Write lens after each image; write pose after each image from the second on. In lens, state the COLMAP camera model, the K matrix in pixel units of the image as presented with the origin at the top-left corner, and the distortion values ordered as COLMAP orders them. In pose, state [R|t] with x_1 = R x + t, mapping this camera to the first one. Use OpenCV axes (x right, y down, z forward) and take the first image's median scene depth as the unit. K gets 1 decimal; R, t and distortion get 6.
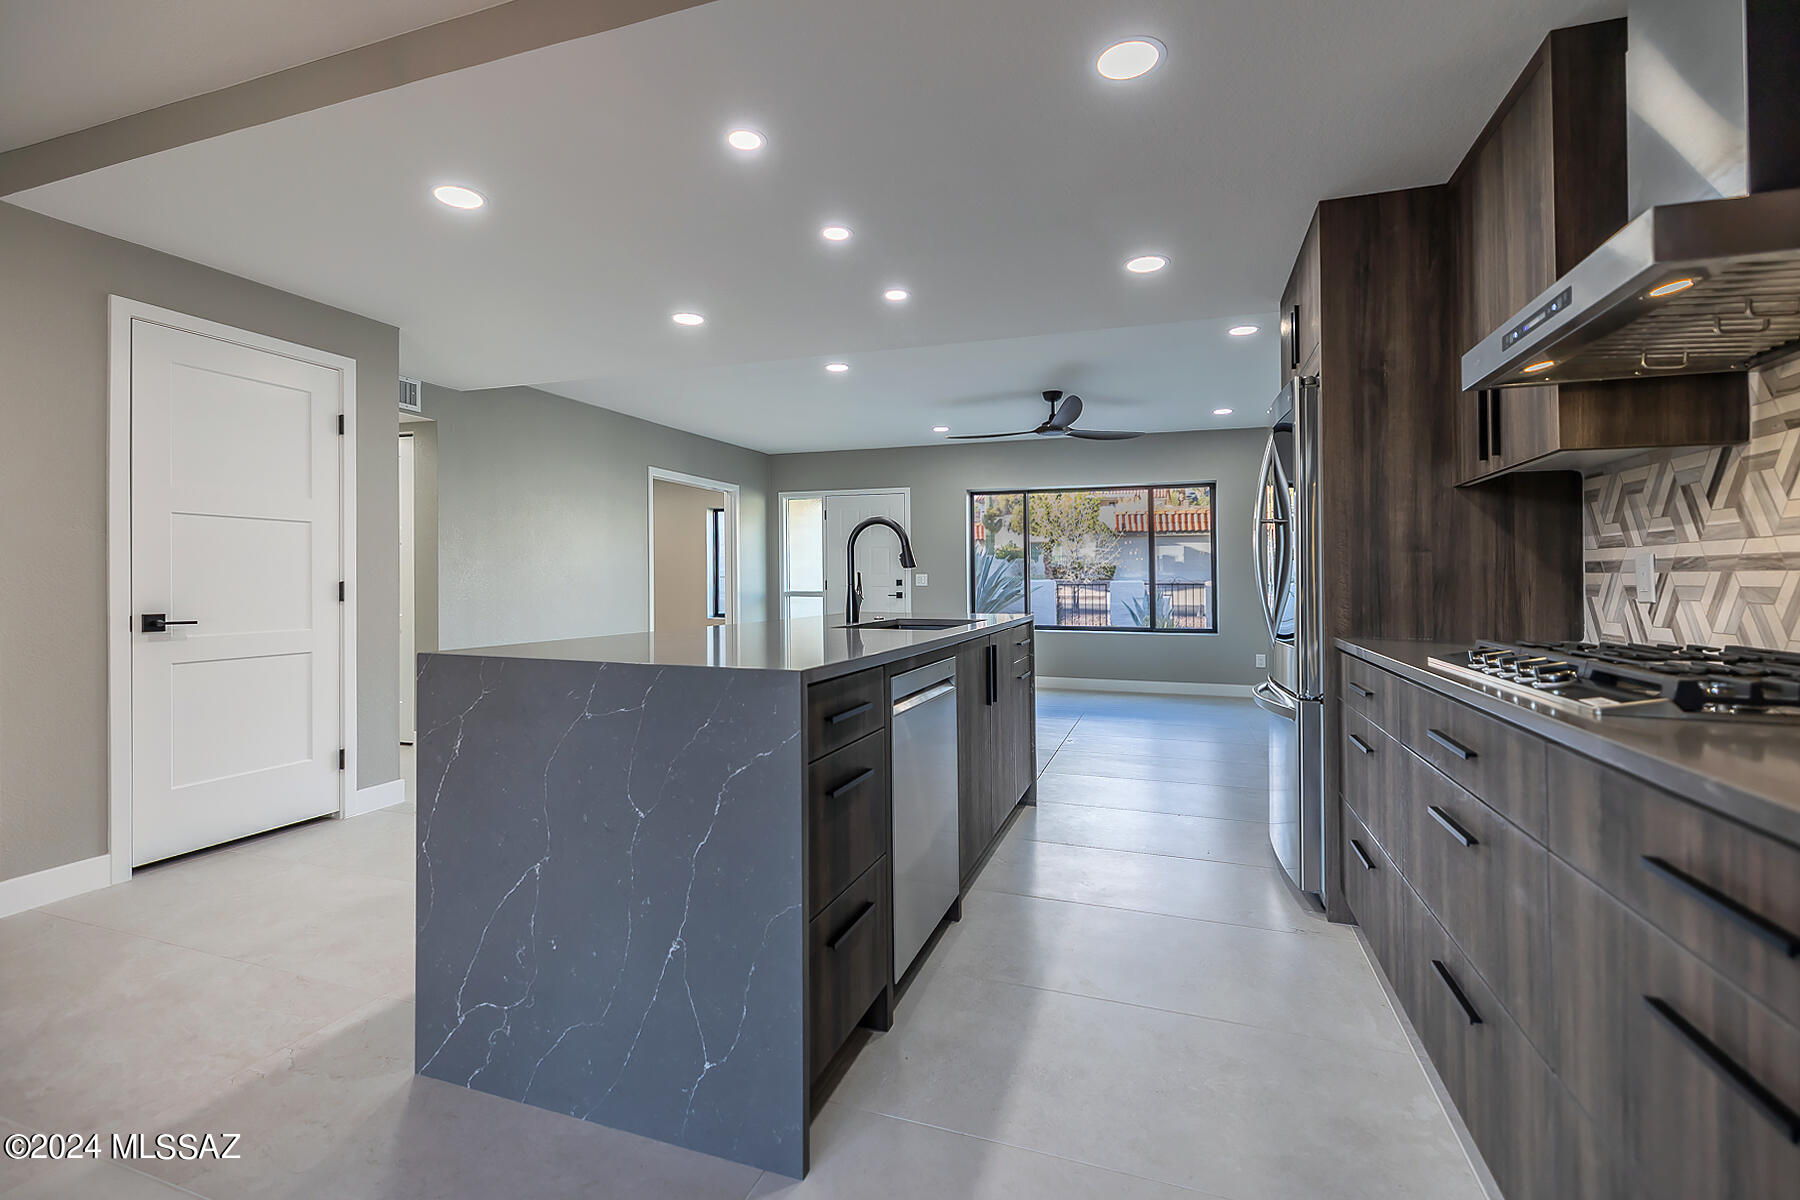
lens RADIAL K [[770.4, 0, 901.0], [0, 770.4, 572.5], [0, 0, 1]] dist [-0.001992, -0.000367]
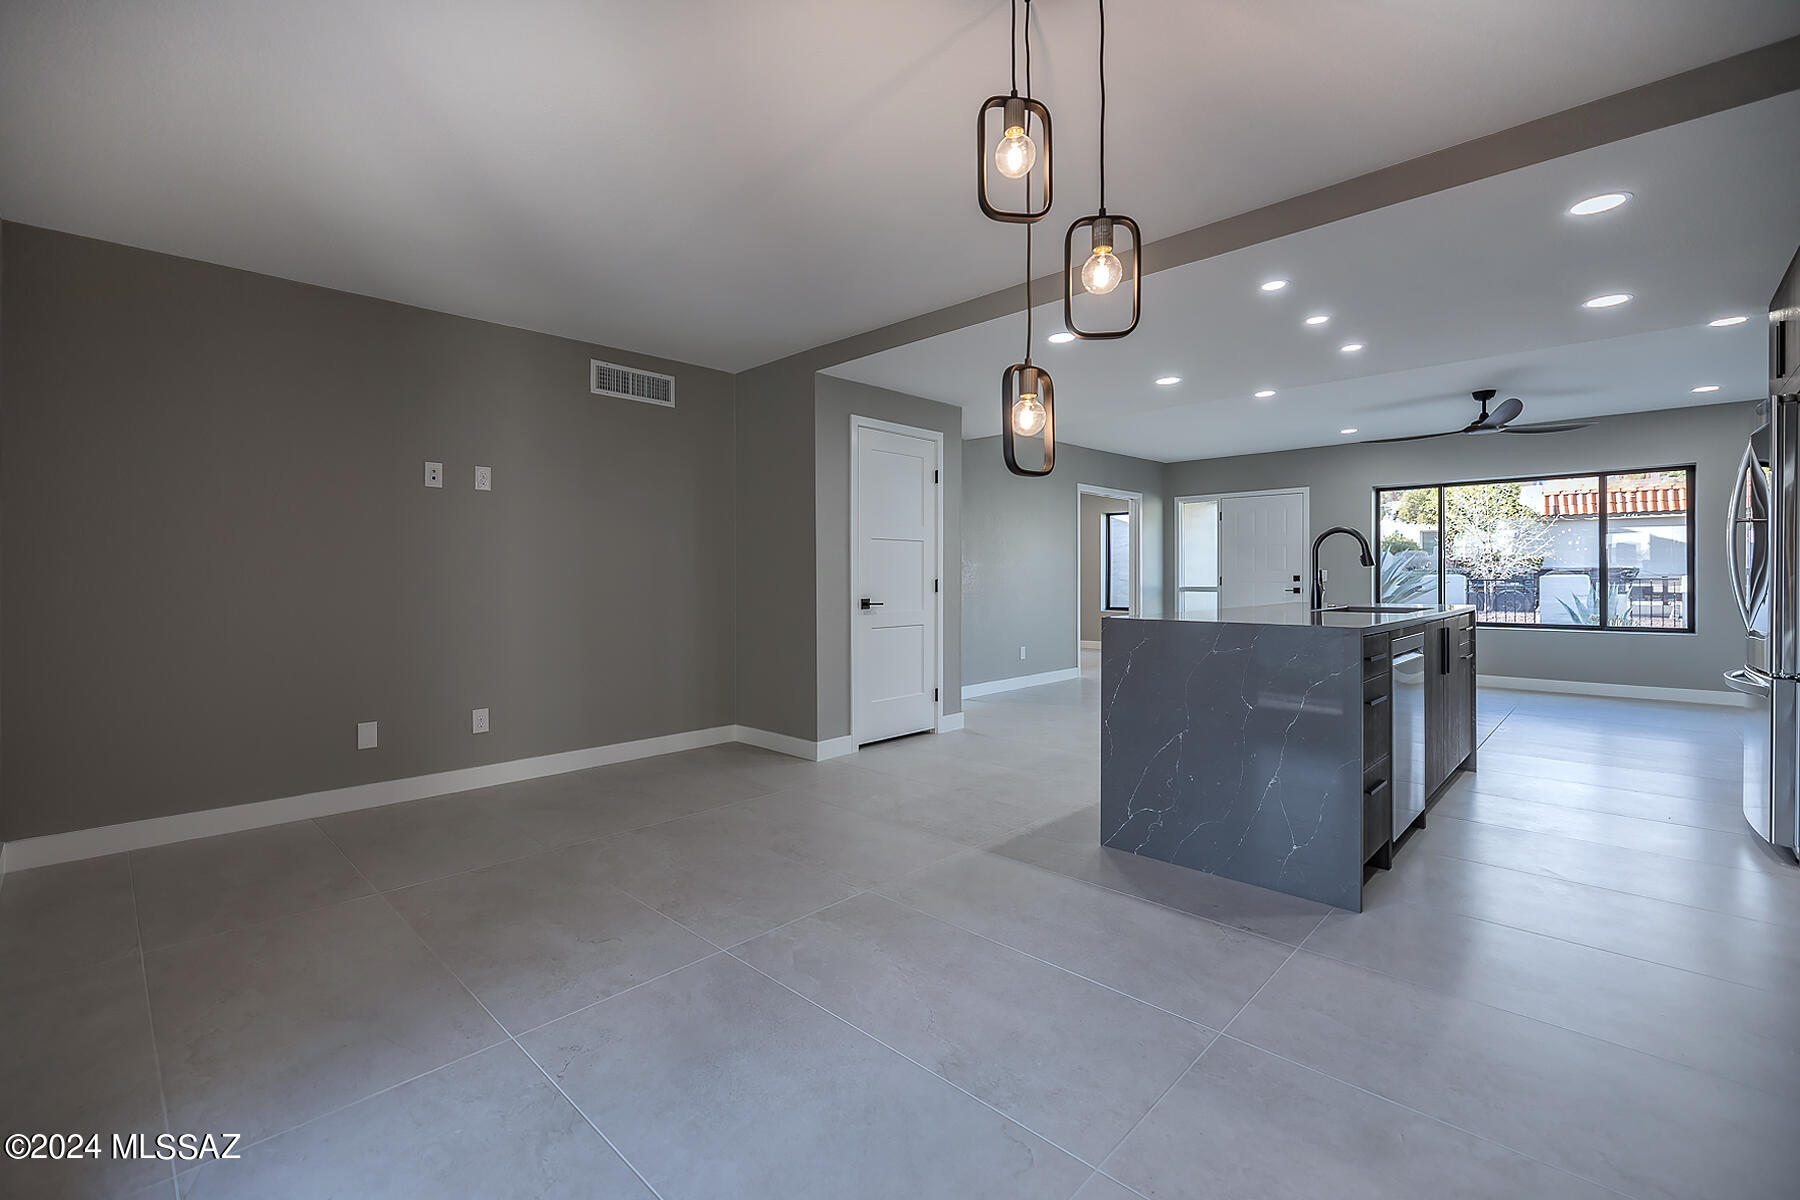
lens RADIAL K [[774.8, 0, 918.1], [0, 774.8, 593.7], [0, 0, 1]] dist [0.001180, -0.000339]
pose [[0.919260, 0.002768, -0.393642, -0.212875], [0.009542, 0.999525, 0.029312, -0.006872], [0.393536, -0.030702, 0.918796, -0.602080]]
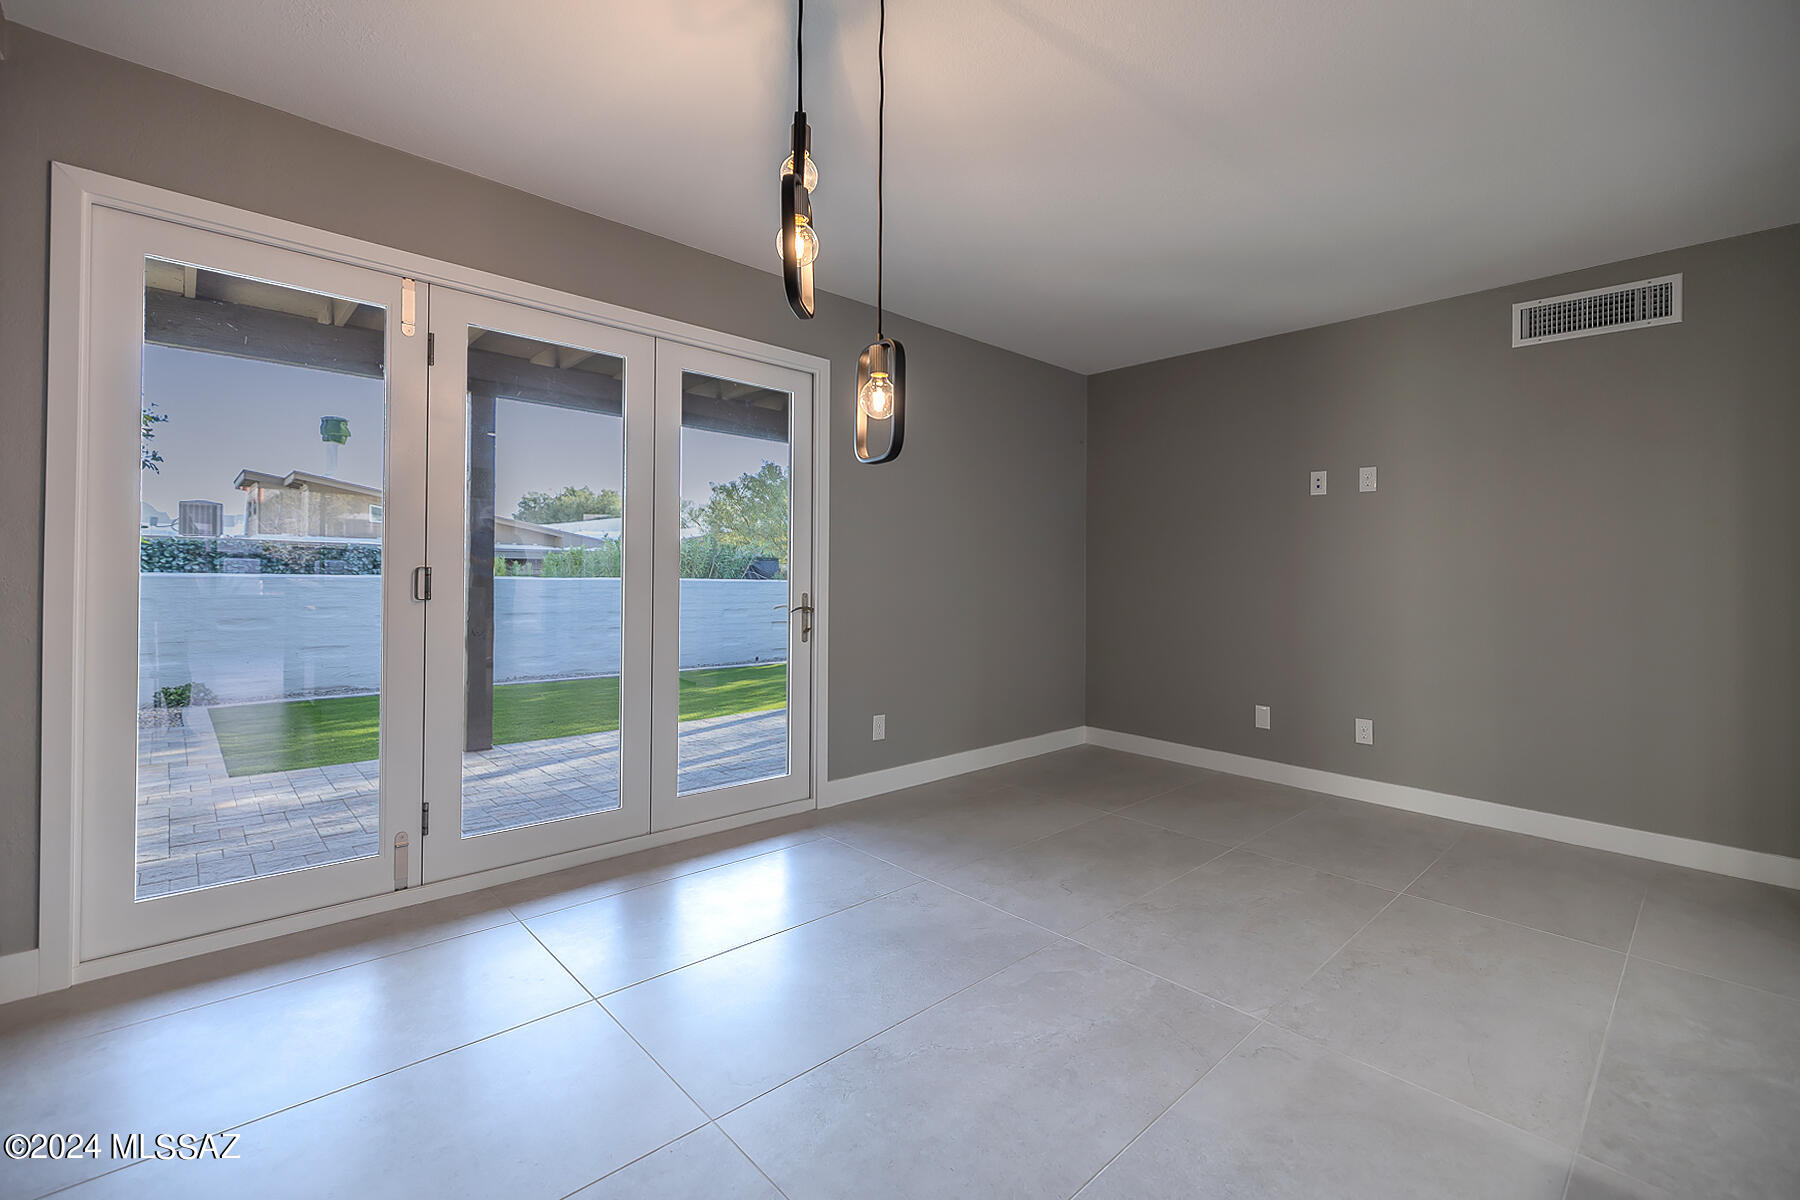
lens RADIAL K [[779.4, 0, 856.1], [0, 779.4, 597.0], [0, 0, 1]] dist [0.000353, -0.000077]
pose [[-0.489042, 0.014784, -0.872135, 0.161775], [-0.011534, 0.999659, 0.023413, 0.001838], [0.872184, 0.021509, -0.488705, 0.350714]]
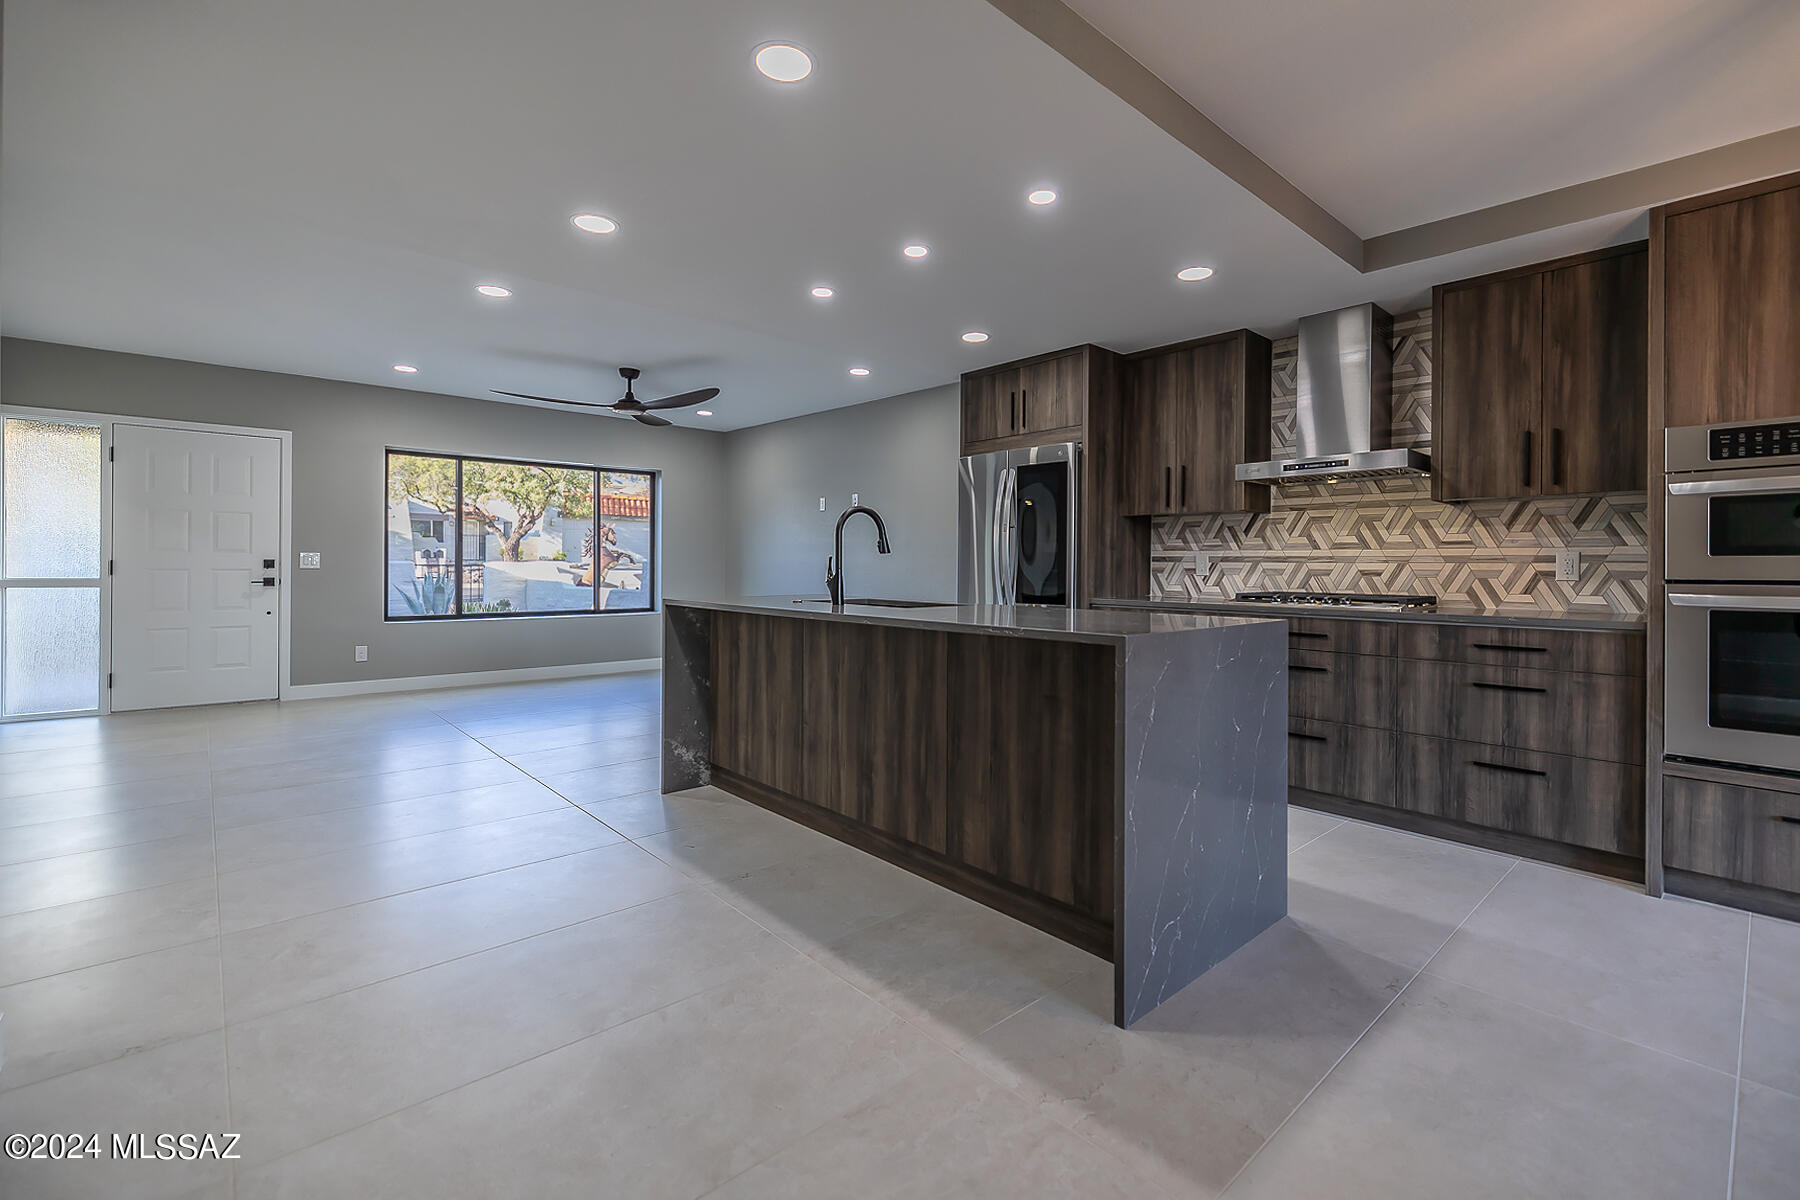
lens RADIAL K [[788.8, 0, 893.8], [0, 788.8, 553.2], [0, 0, 1]] dist [0.001766, -0.000057]
pose [[0.493033, 0.014188, 0.869895, -1.217046], [-0.014086, 0.999866, -0.008325, 0.004003], [-0.869897, -0.008149, 0.493167, 0.517934]]
